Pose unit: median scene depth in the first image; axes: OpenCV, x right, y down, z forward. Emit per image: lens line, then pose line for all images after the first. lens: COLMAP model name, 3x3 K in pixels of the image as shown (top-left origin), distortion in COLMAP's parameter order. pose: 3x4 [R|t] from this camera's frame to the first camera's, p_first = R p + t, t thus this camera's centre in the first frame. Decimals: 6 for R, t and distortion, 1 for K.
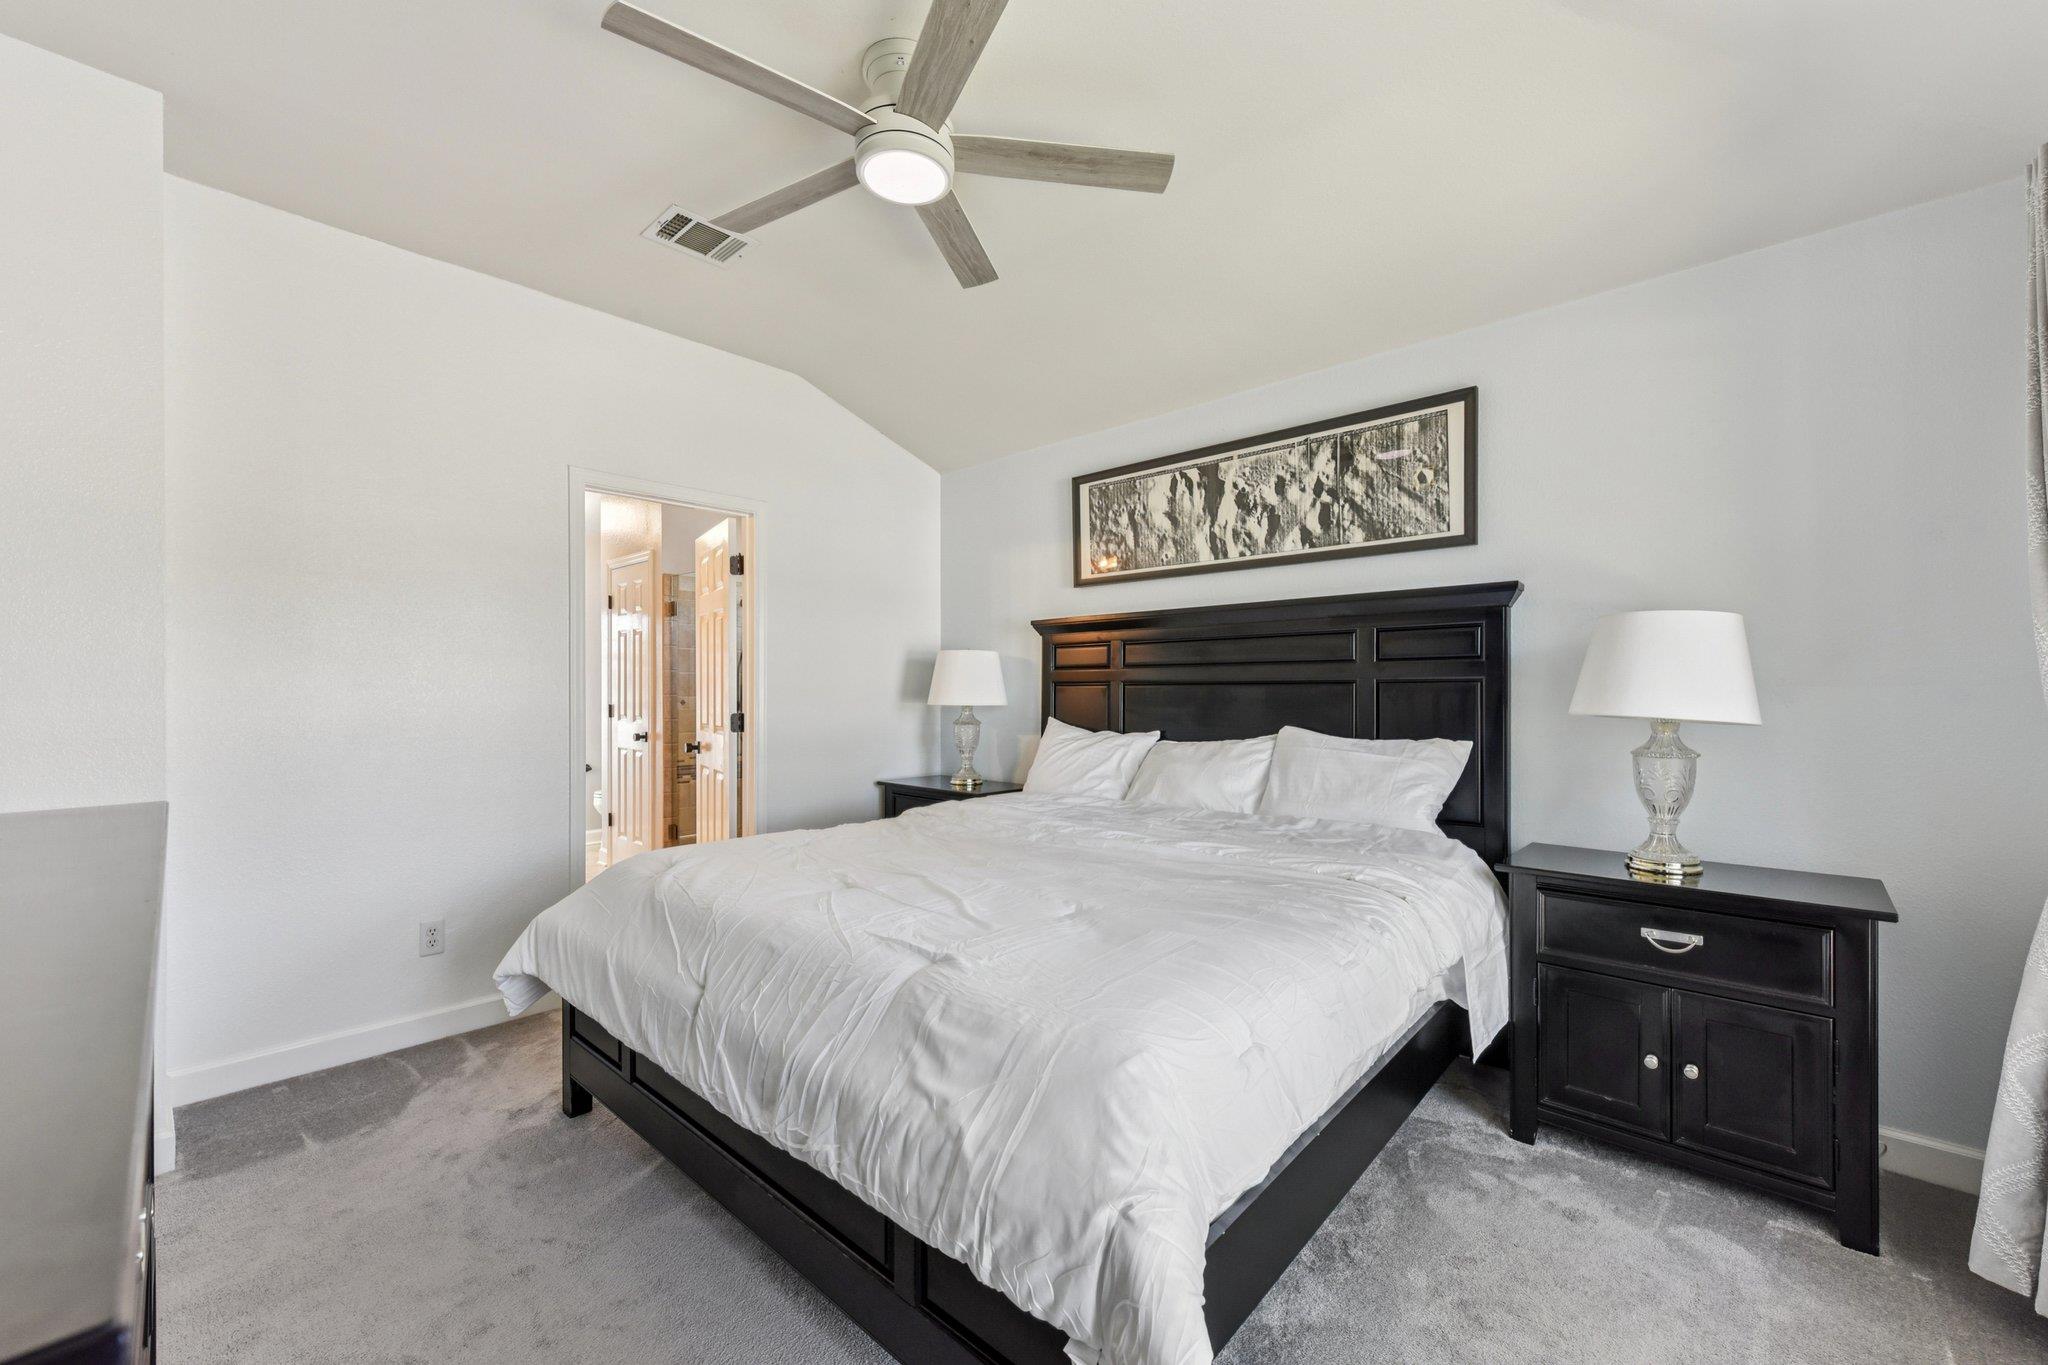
lens RADIAL K [[811.9, 0, 1051.7], [0, 811.9, 698.1], [0, 0, 1]] dist [0.007165, -0.001747]
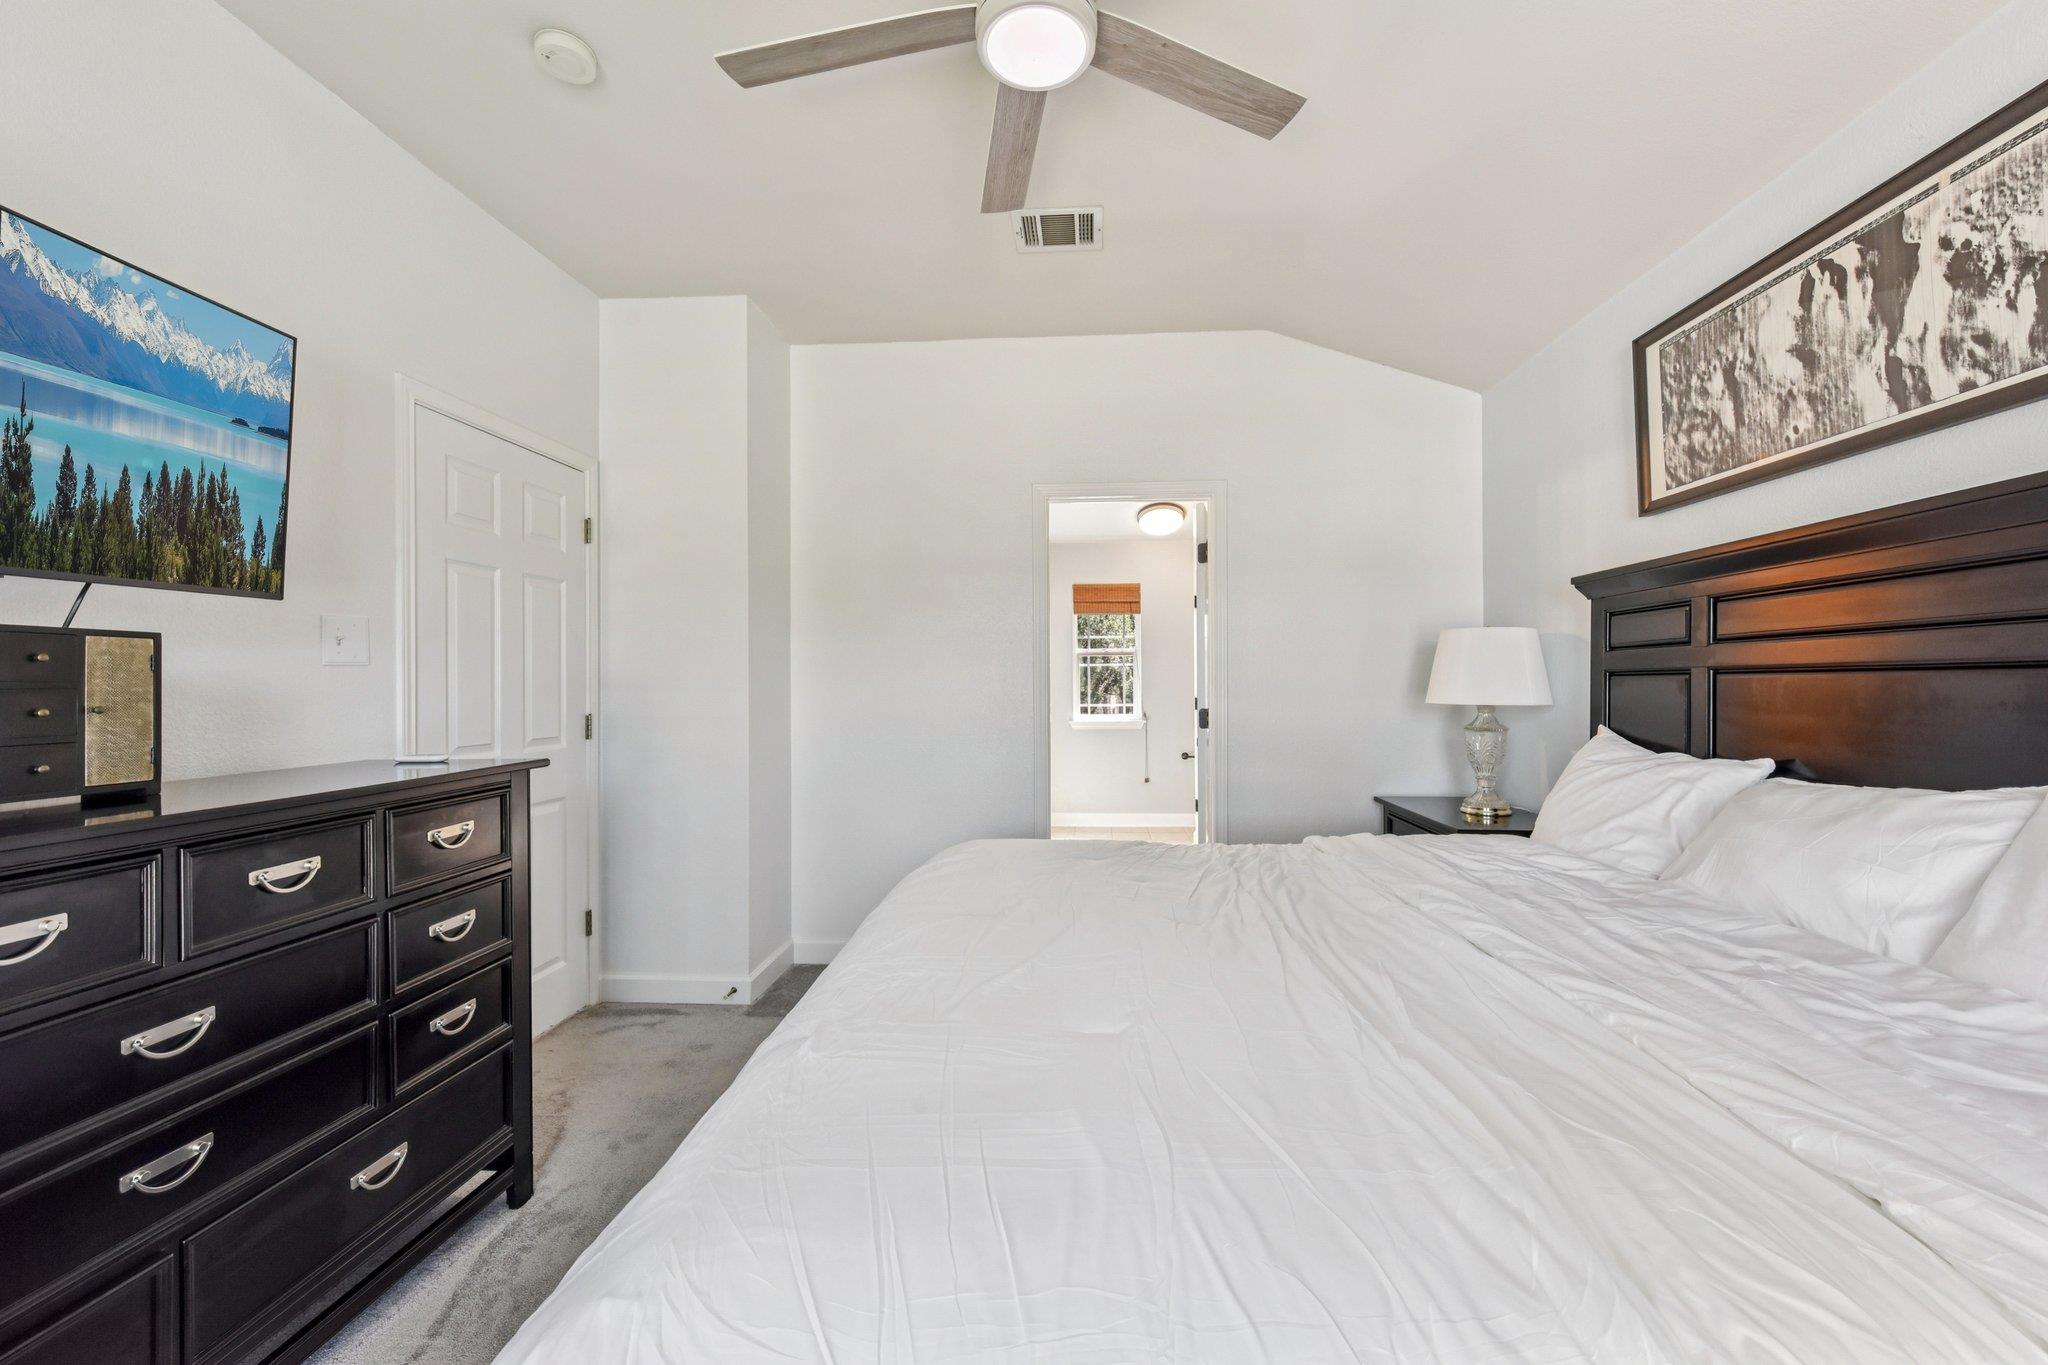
lens RADIAL K [[811.9, 0, 1039.6], [0, 811.9, 678.9], [0, 0, 1]] dist [0.007165, -0.001747]
pose [[0.620998, -0.007701, -0.783774, 0.250648], [-0.004182, 0.999905, -0.013139, -0.003108], [0.783801, 0.011437, 0.620907, 0.284180]]
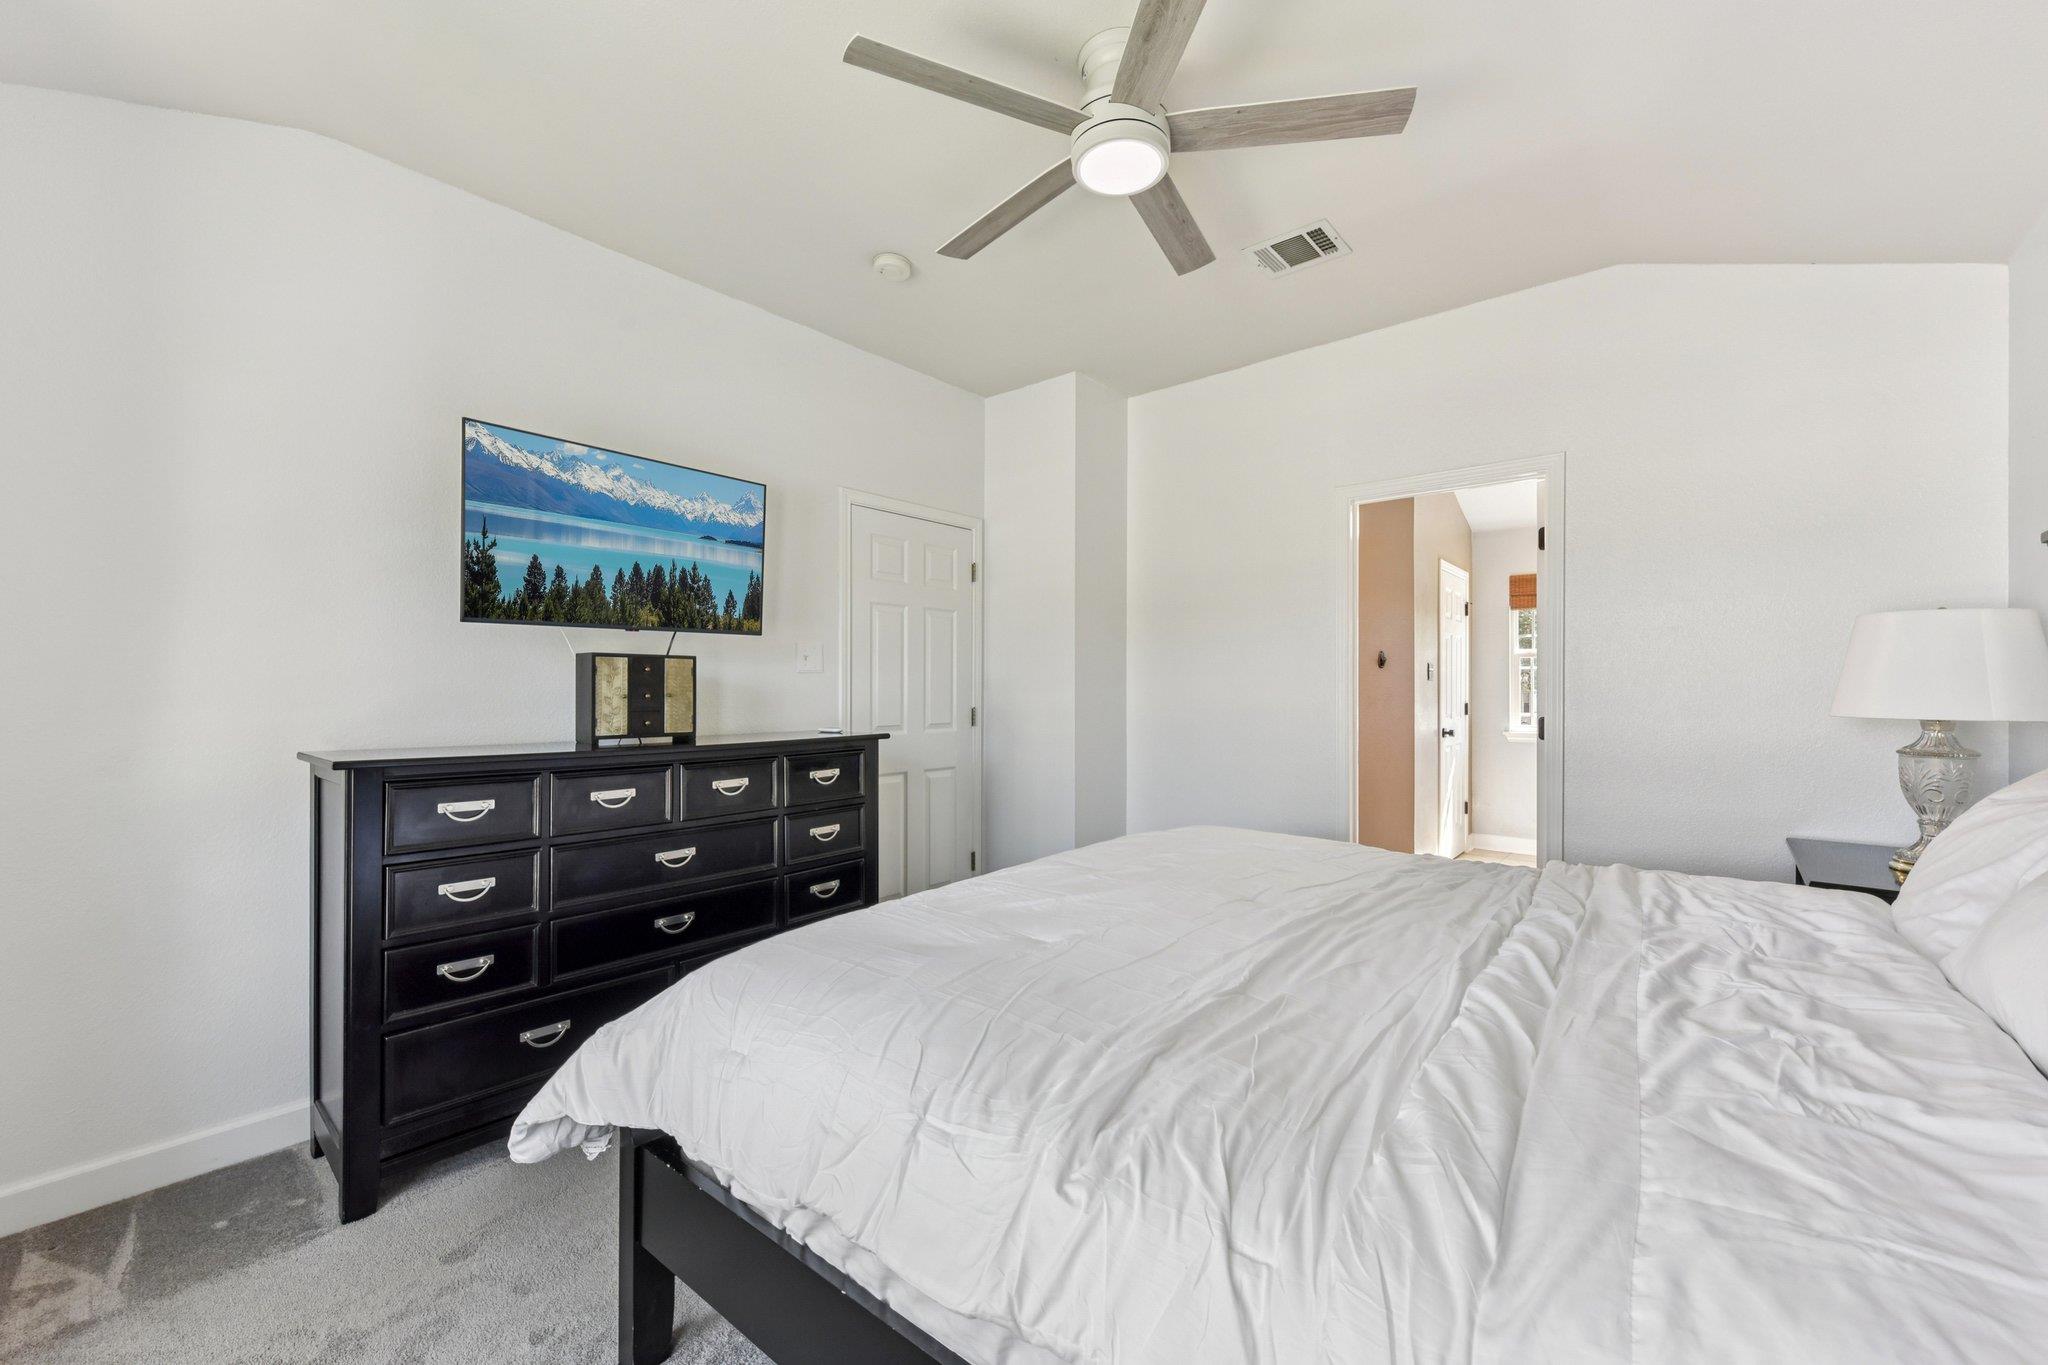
lens RADIAL K [[811.9, 0, 1031.6], [0, 811.9, 686.9], [0, 0, 1]] dist [0.007165, -0.001747]
pose [[0.038654, -0.003501, -0.999247, 0.449390], [-0.014277, 0.999890, -0.004055, -0.001229], [0.999151, 0.014423, 0.038599, 0.482625]]
